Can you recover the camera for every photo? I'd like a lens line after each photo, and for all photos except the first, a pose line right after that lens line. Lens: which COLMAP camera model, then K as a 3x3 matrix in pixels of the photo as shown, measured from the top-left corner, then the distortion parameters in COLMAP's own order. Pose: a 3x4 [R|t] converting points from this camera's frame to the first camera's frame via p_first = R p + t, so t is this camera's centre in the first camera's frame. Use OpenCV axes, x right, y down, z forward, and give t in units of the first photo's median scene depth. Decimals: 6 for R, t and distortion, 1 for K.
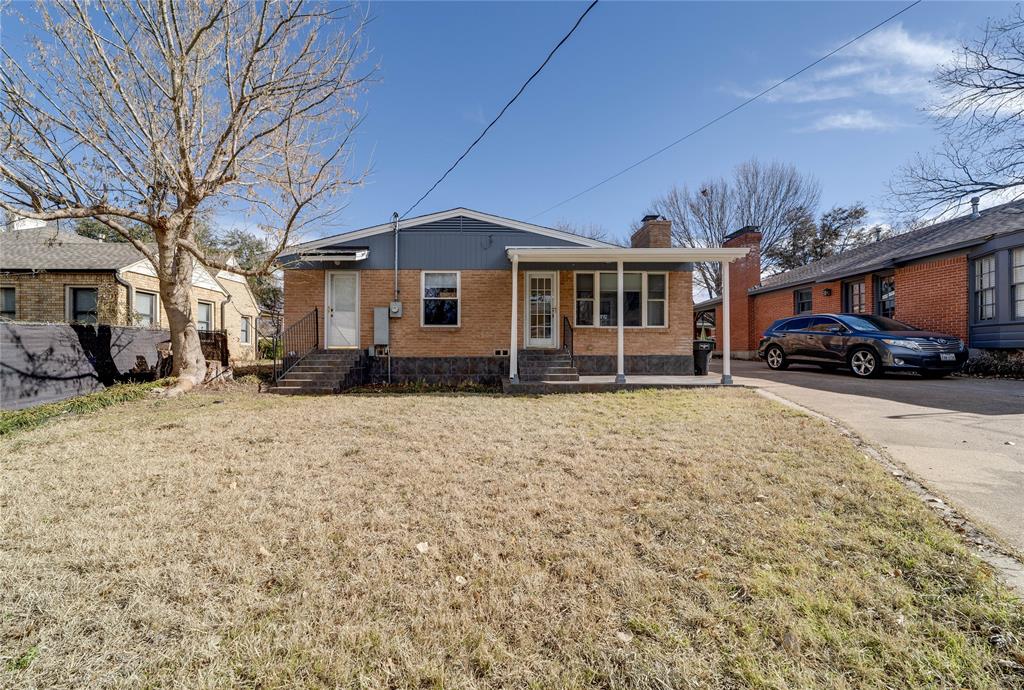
lens RADIAL K [[391.7, 0, 514.0], [0, 391.7, 340.5], [0, 0, 1]] dist [-0.001559, -0.000079]
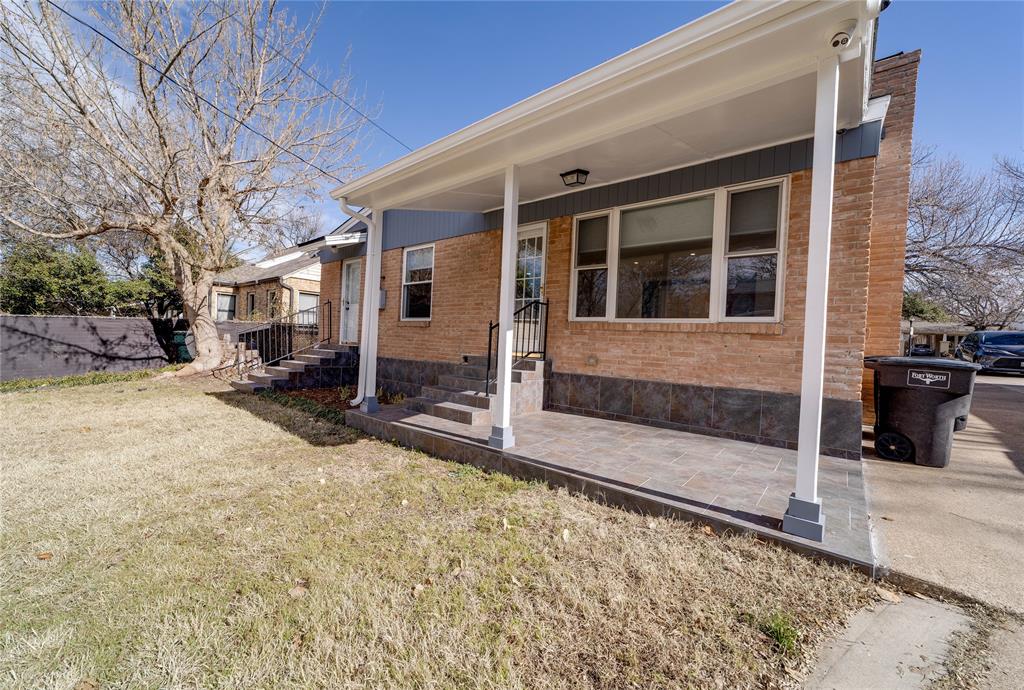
lens RADIAL K [[391.7, 0, 508.9], [0, 391.7, 341.2], [0, 0, 1]] dist [-0.001559, -0.000079]
pose [[0.761056, 0.032547, -0.647869, 0.447772], [-0.024563, 0.999470, 0.021357, -0.015238], [0.648221, -0.000340, 0.761452, 0.542563]]
